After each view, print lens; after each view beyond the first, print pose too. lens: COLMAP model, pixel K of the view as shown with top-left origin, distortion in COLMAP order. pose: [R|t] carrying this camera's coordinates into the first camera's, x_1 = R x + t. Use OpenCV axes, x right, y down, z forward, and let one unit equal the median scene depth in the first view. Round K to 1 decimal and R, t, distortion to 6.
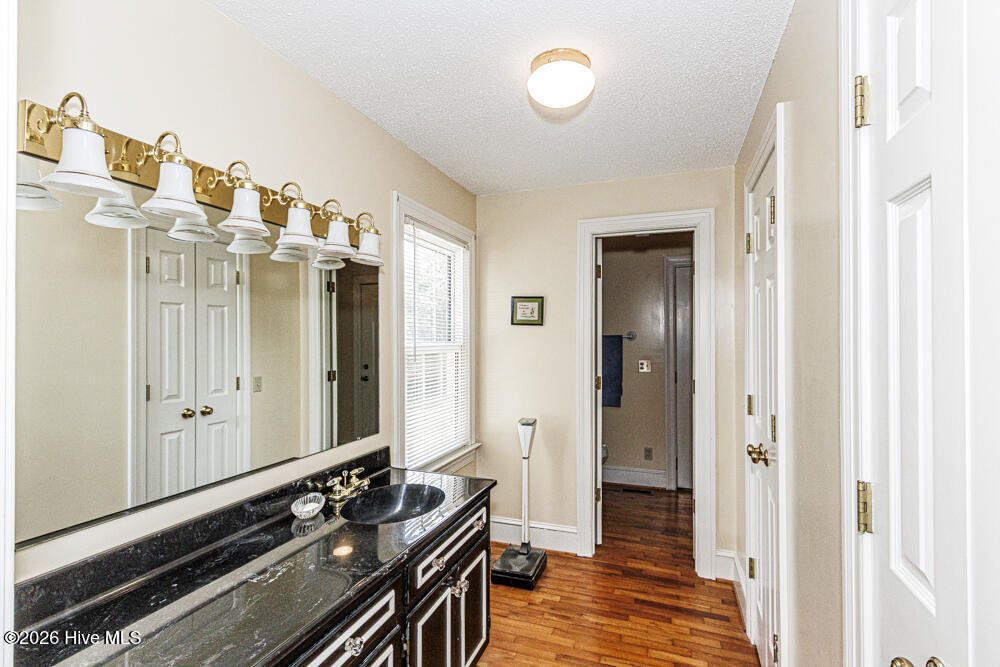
lens RADIAL K [[476.9, 0, 500.0], [0, 476.9, 333.5], [0, 0, 1]] dist [0.040324, -0.000124]
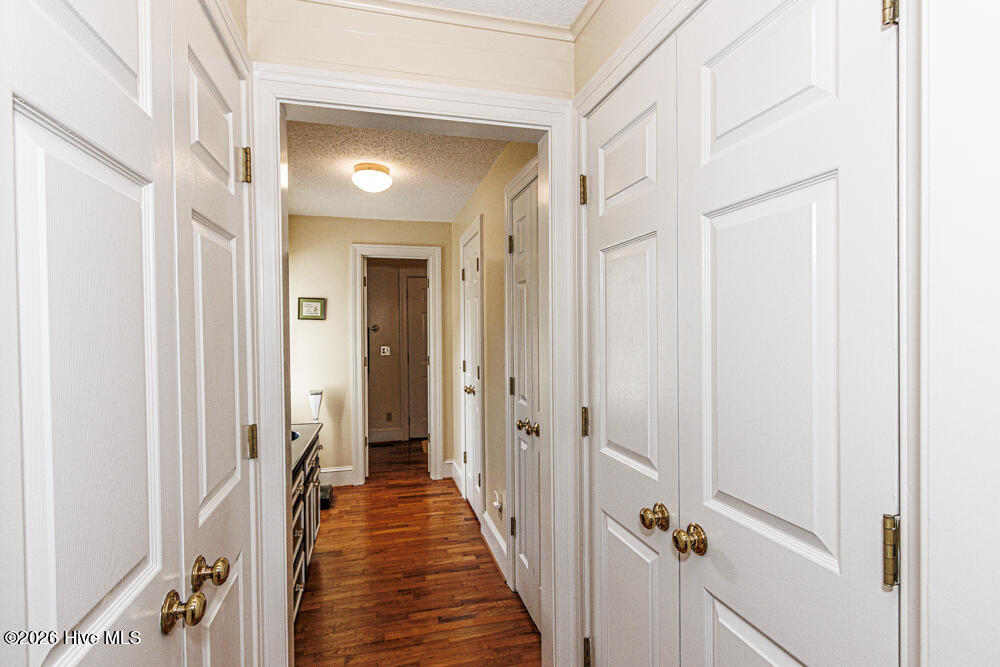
lens RADIAL K [[467.9, 0, 500.0], [0, 467.9, 333.5], [0, 0, 1]] dist [-0.000235, -0.000252]
pose [[0.822254, -0.017485, 0.568852, -0.253128], [0.009958, 0.999817, 0.016339, 0.003988], [-0.569034, -0.007770, 0.822277, -0.350642]]
